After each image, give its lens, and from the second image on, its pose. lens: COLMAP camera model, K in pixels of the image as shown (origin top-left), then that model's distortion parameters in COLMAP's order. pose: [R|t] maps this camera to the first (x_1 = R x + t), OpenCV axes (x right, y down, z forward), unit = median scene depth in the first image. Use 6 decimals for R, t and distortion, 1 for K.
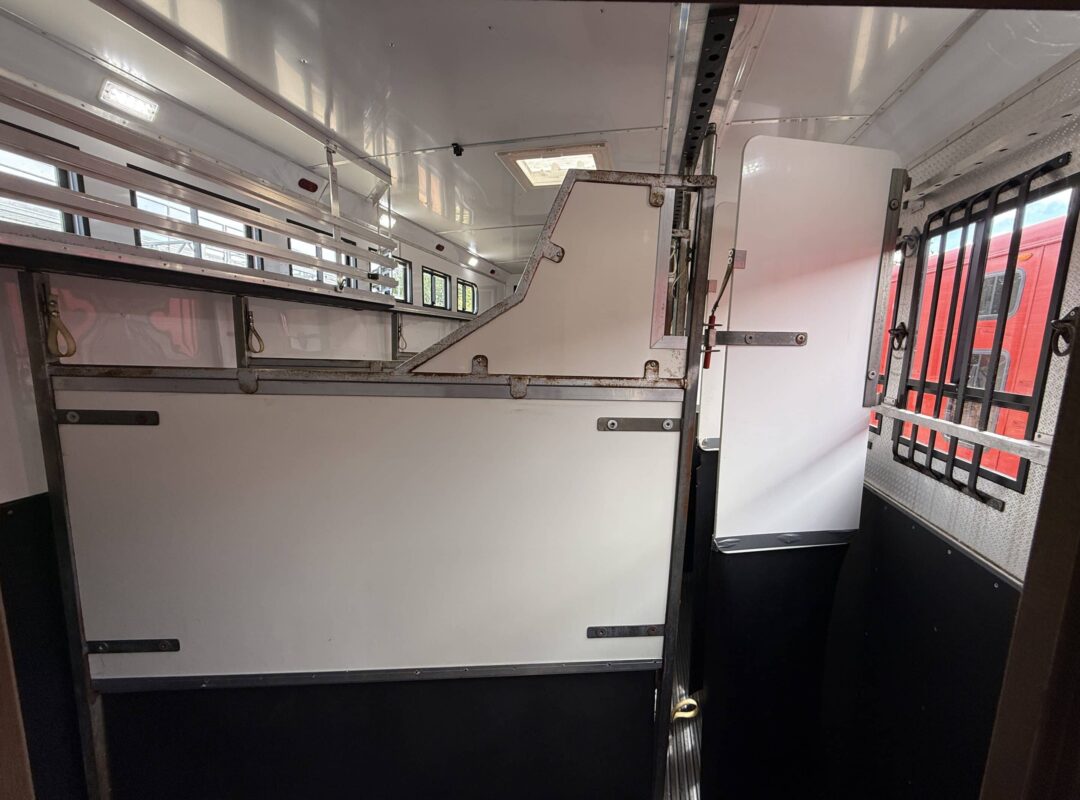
lens RADIAL K [[440.9, 0, 541.0], [0, 440.9, 403.5], [0, 0, 1]] dist [0.011955, 0.000127]
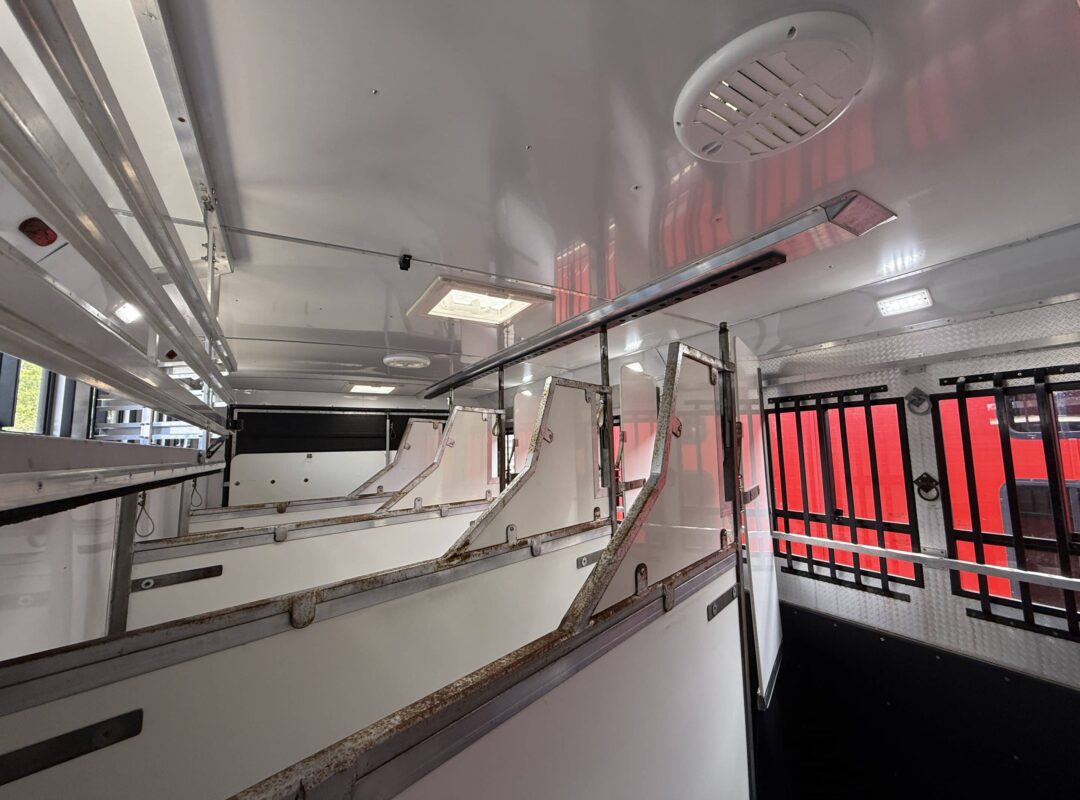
lens RADIAL K [[440.9, 0, 541.0], [0, 440.9, 403.5], [0, 0, 1]] dist [0.011955, 0.000127]
pose [[0.712299, 0.025500, 0.701413, -0.756831], [0.136728, 0.975154, -0.174302, -0.260106], [-0.688430, 0.220058, 0.691114, 0.533130]]
